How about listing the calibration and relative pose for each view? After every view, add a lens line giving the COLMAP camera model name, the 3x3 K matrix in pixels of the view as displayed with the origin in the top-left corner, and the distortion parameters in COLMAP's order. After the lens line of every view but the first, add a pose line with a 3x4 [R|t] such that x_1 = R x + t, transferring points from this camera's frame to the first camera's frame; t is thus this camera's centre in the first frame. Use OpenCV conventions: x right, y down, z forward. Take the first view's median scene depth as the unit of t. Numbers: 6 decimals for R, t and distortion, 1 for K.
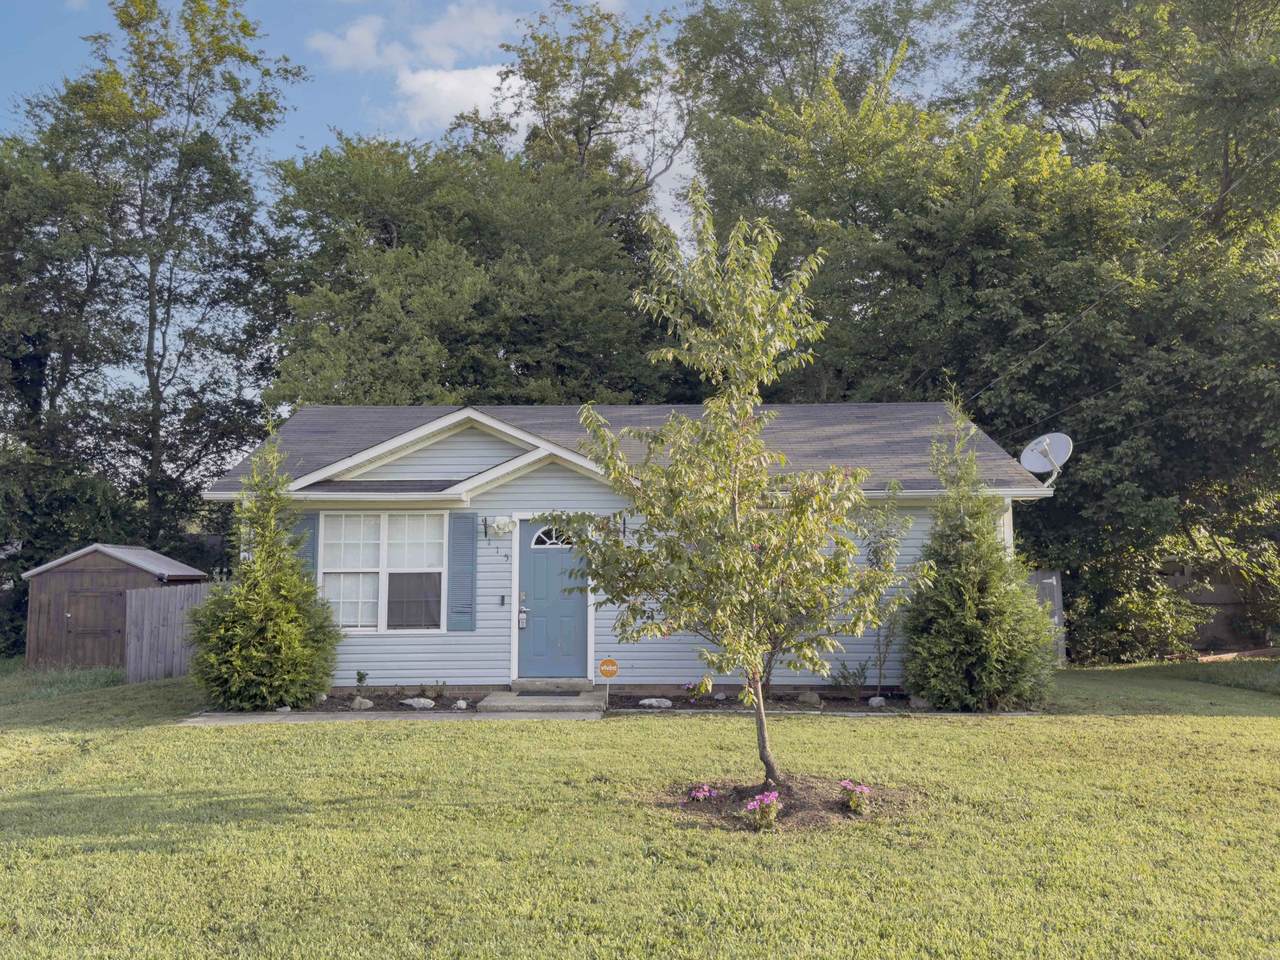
lens RADIAL K [[1240.7, 0, 640.0], [0, 1240.7, 480.0], [0, 0, 1]] dist [0.131867, -0.143909]
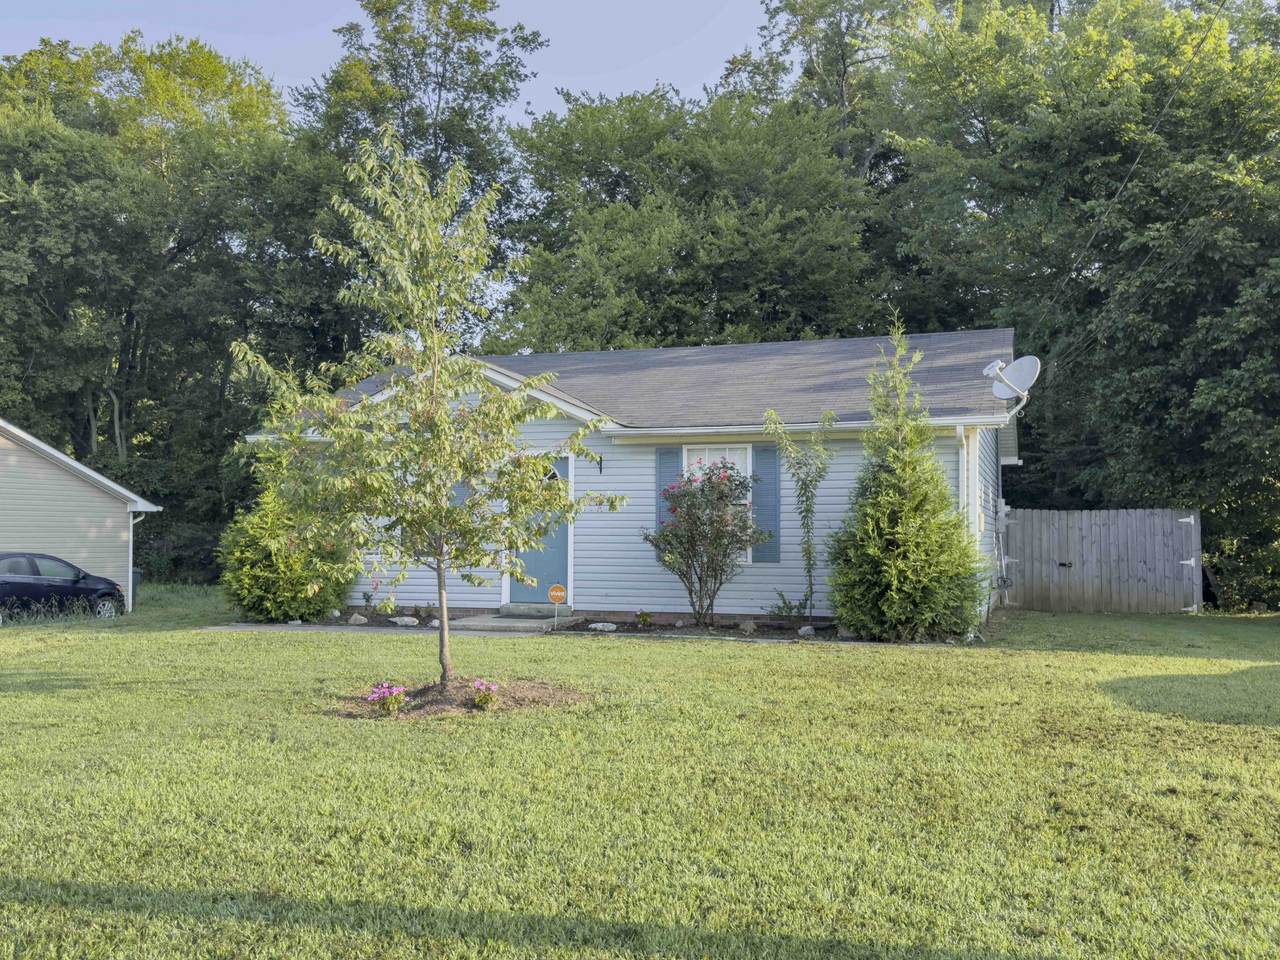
lens RADIAL K [[1241.7, 0, 663.1], [0, 1241.7, 534.2], [0, 0, 1]] dist [0.126609, -0.124426]
pose [[0.953581, 0.004993, -0.301094, 0.356263], [0.019492, 0.996742, 0.078262, 0.016378], [0.300504, -0.080498, 0.950378, 0.009123]]
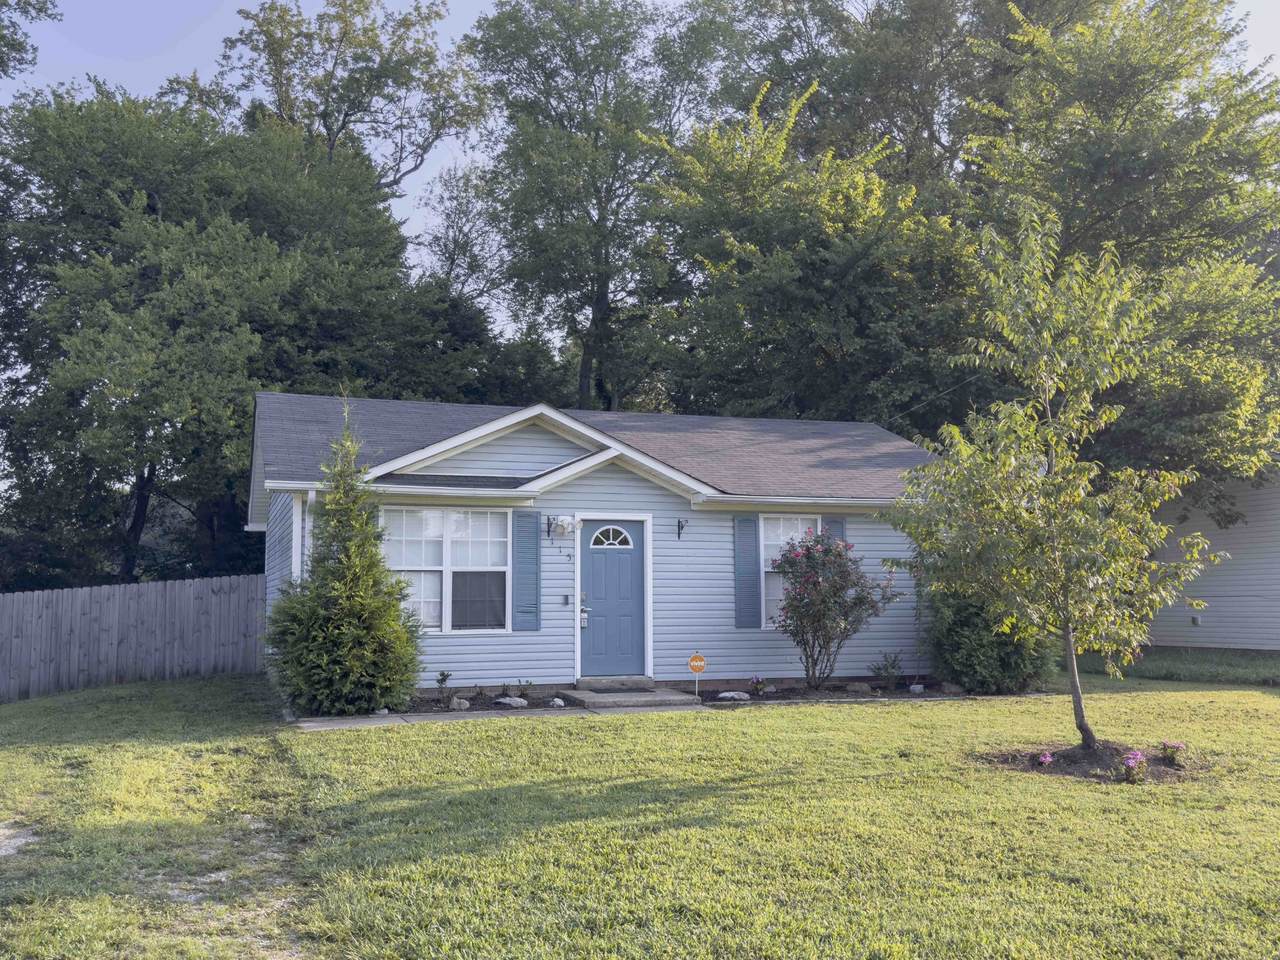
lens RADIAL K [[1241.7, 0, 663.1], [0, 1241.7, 534.2], [0, 0, 1]] dist [0.126609, -0.124426]
pose [[0.939194, 0.016207, 0.343005, -0.378090], [-0.025594, 0.999411, 0.022856, 0.019213], [-0.342432, -0.030245, 0.939056, 0.038409]]
